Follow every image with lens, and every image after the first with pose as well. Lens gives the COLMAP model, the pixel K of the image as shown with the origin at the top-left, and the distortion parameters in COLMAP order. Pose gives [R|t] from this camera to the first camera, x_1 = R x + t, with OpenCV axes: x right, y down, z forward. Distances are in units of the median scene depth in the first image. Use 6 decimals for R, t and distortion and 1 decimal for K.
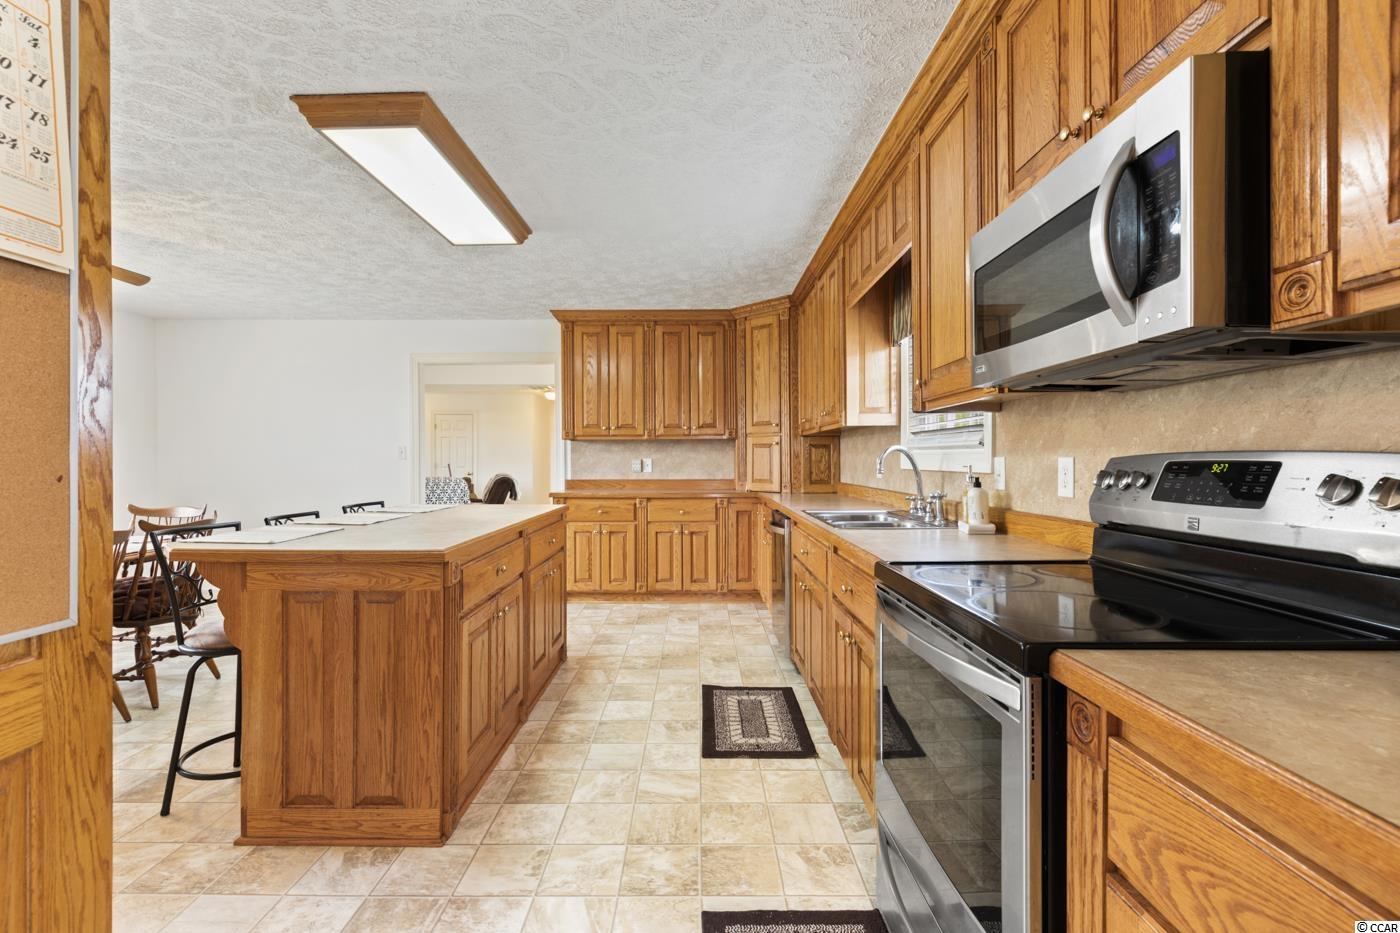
lens RADIAL K [[628.7, 0, 694.5], [0, 628.7, 464.2], [0, 0, 1]] dist [0.004117, -0.000405]
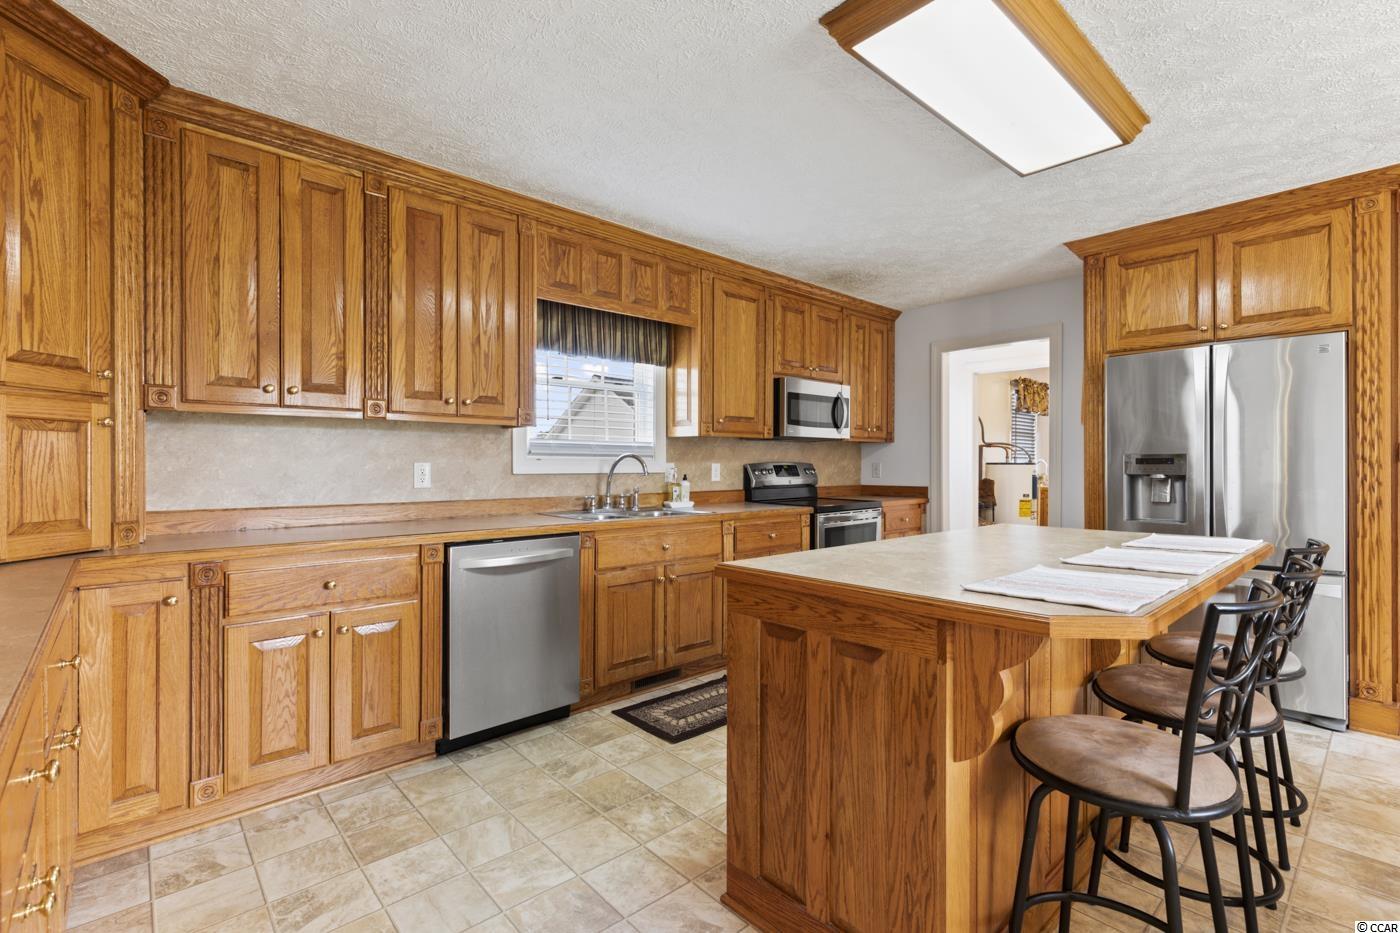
lens RADIAL K [[628.7, 0, 689.1], [0, 628.7, 464.7], [0, 0, 1]] dist [0.004117, -0.000405]
pose [[-0.667174, 0.004173, 0.744890, -0.553697], [0.009365, 0.999952, 0.002786, -0.007159], [-0.744843, 0.008835, -0.667182, 1.390115]]
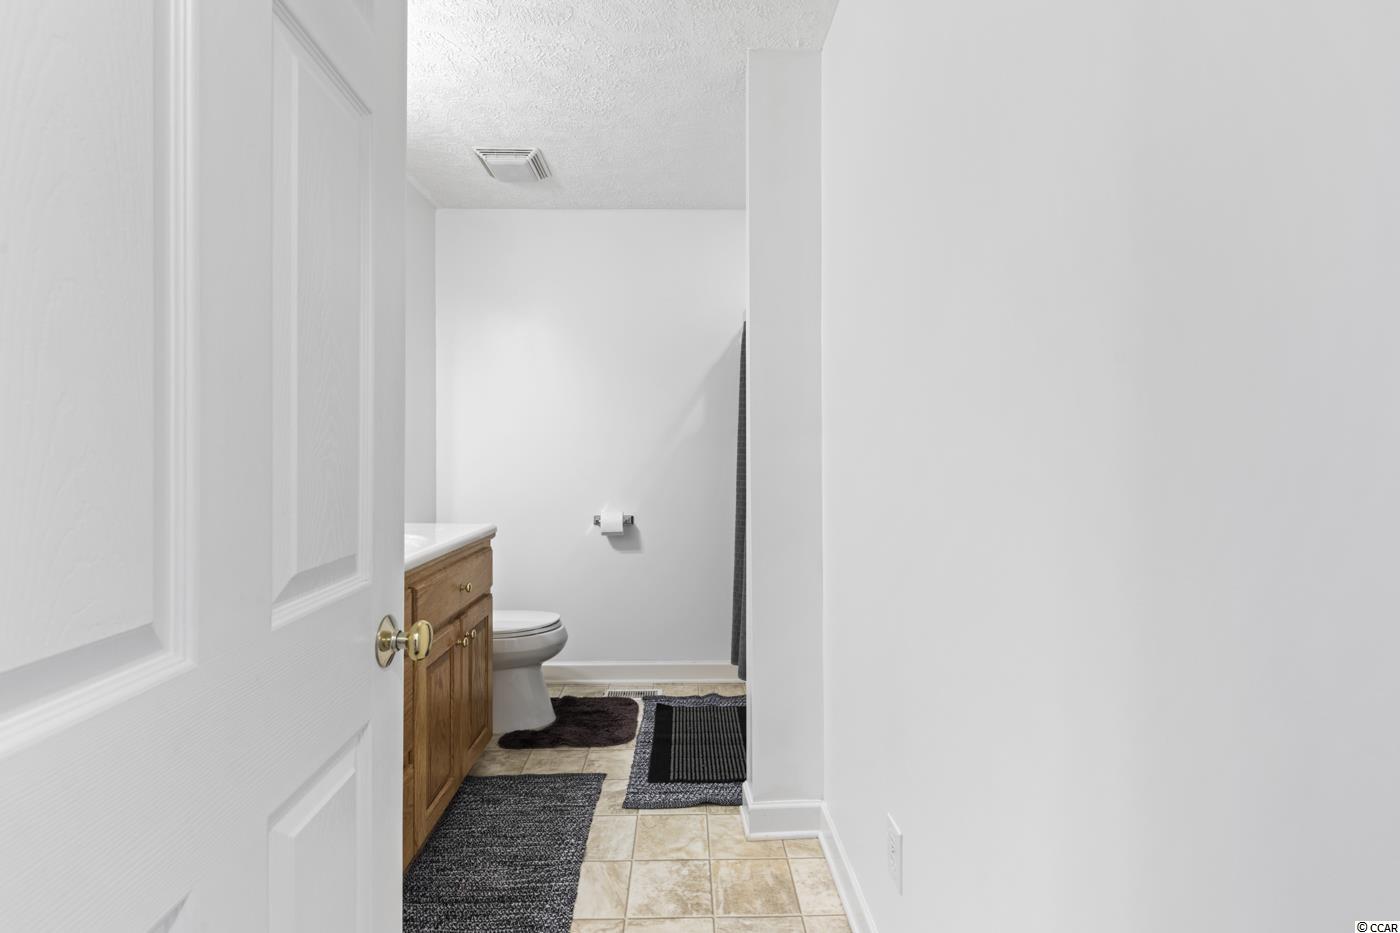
lens RADIAL K [[628.7, 0, 696.5], [0, 628.7, 457.7], [0, 0, 1]] dist [0.004117, -0.000405]
pose [[-0.999817, 0.002222, -0.019010, 0.092276], [0.001814, 0.999769, 0.021423, -0.018876], [0.019053, 0.021385, -0.999590, 1.693515]]
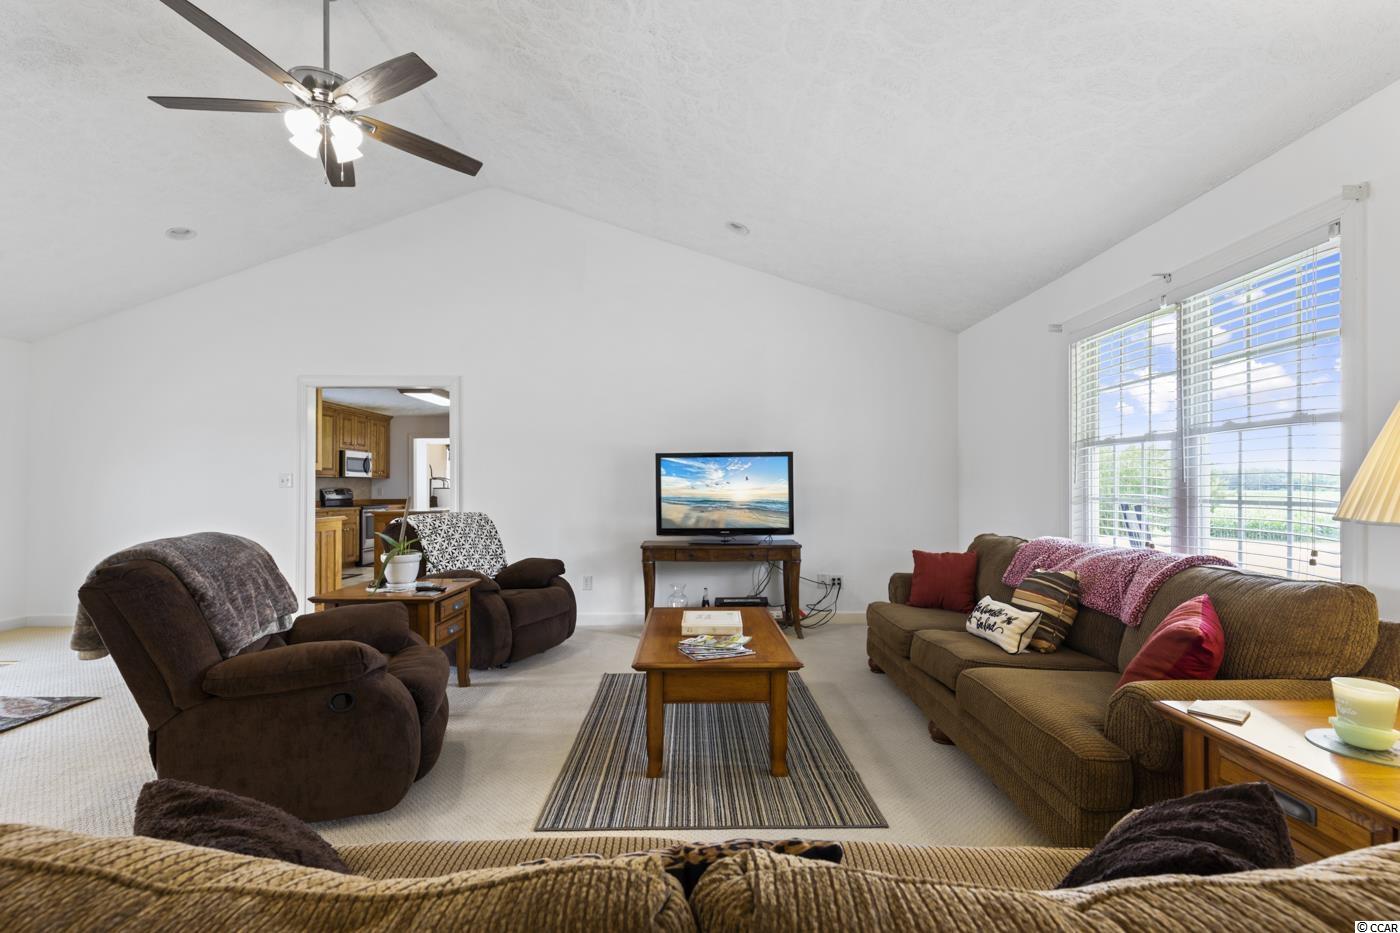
lens RADIAL K [[628.7, 0, 691.0], [0, 628.7, 477.8], [0, 0, 1]] dist [0.004117, -0.000405]
pose [[-0.999817, 0.010906, 0.015748, -1.298128], [0.010792, 0.999915, -0.007324, -0.014241], [-0.015827, -0.007153, -0.999849, 3.098983]]
